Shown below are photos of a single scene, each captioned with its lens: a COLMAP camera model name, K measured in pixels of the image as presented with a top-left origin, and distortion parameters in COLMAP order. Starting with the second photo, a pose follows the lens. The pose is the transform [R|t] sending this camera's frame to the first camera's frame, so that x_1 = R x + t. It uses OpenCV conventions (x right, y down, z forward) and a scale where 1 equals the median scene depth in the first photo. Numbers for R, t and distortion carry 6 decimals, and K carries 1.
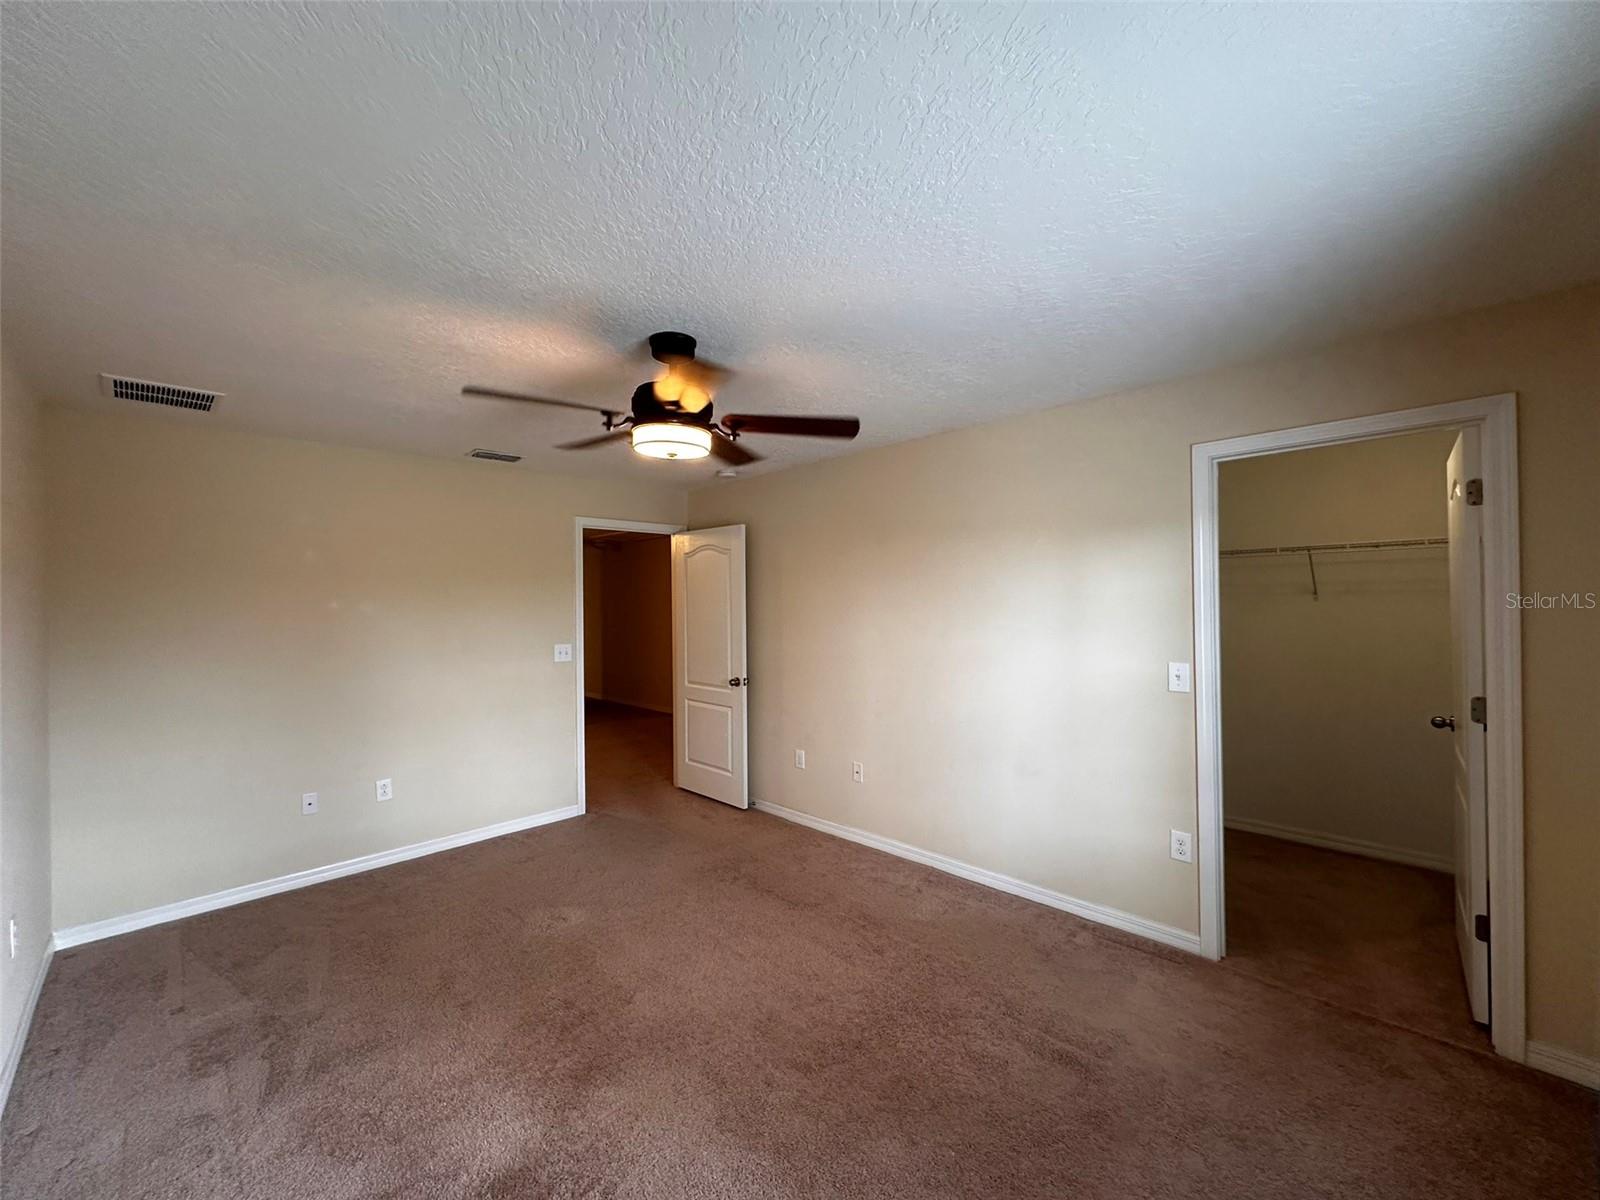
lens RADIAL K [[635.2, 0, 796.6], [0, 635.2, 600.2], [0, 0, 1]] dist [-0.002046, 0.000628]
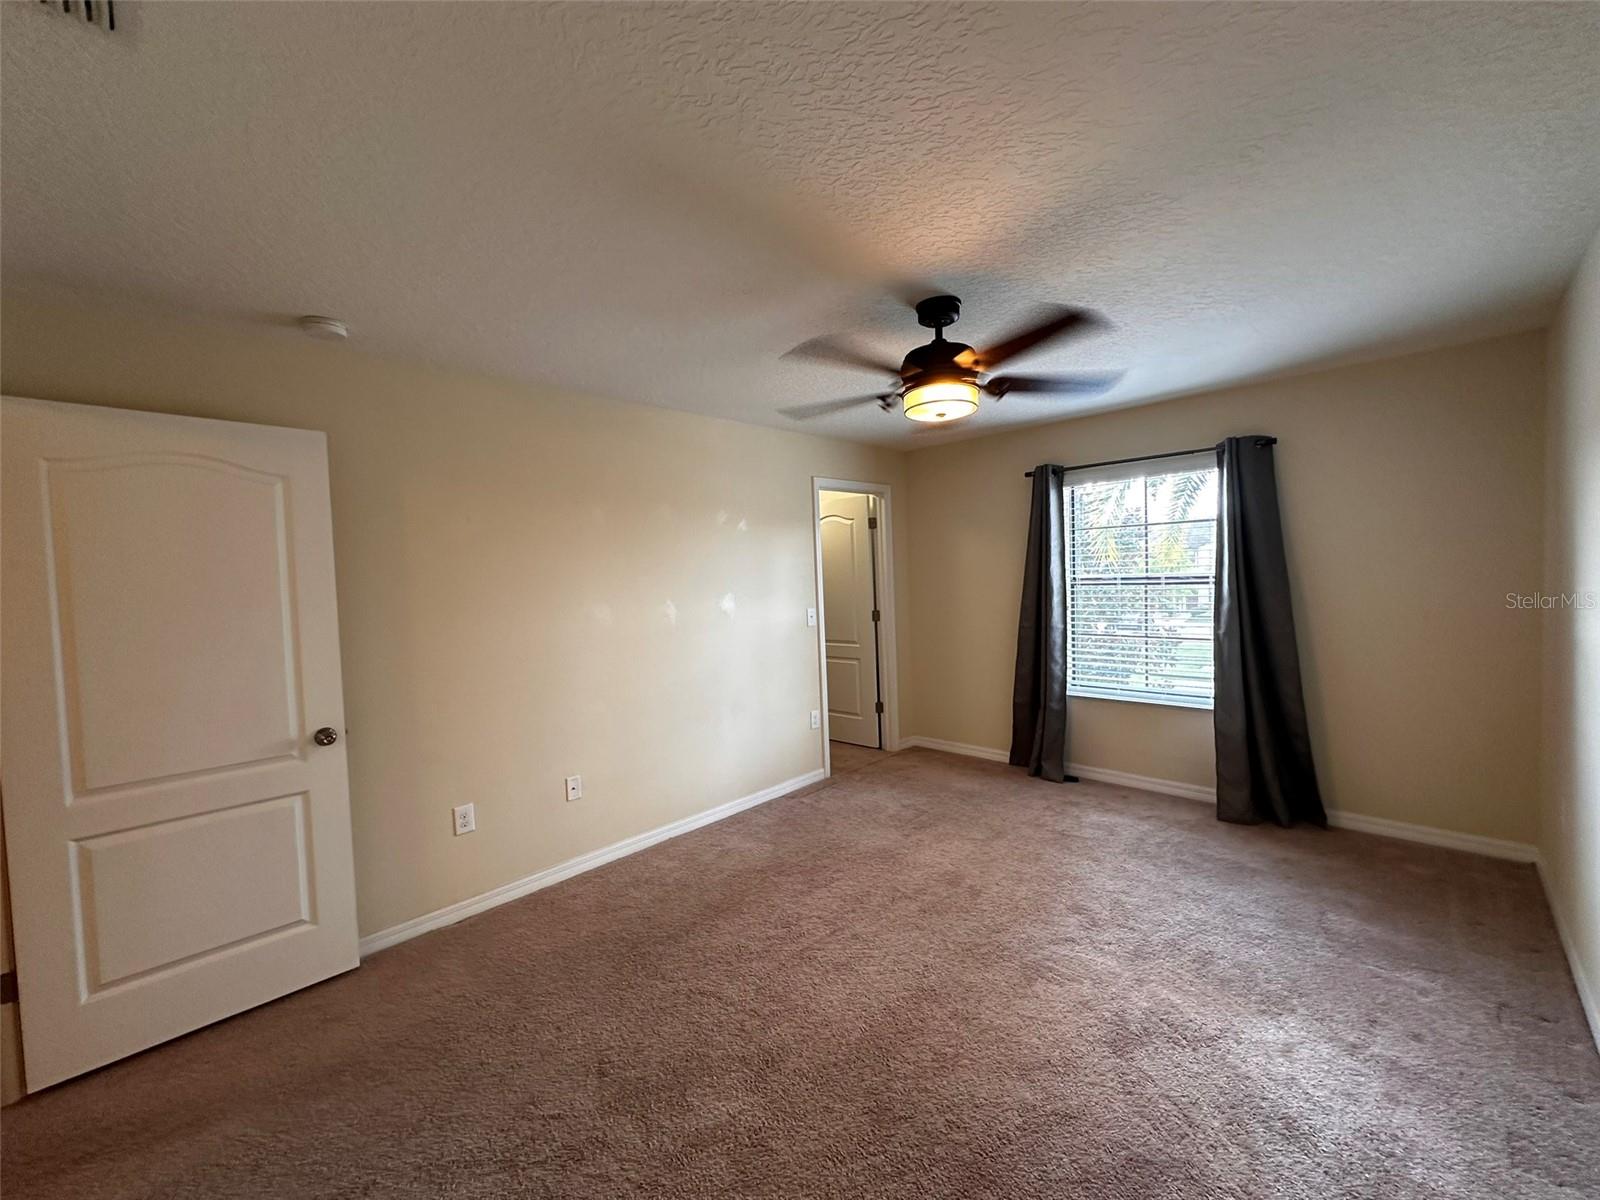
lens RADIAL K [[635.2, 0, 796.6], [0, 635.2, 600.2], [0, 0, 1]] dist [-0.002046, 0.000628]
pose [[-0.009290, -0.025724, 0.999626, -0.751577], [0.035567, 0.999028, 0.026039, 0.023238], [-0.999324, 0.035795, -0.008366, 0.761102]]
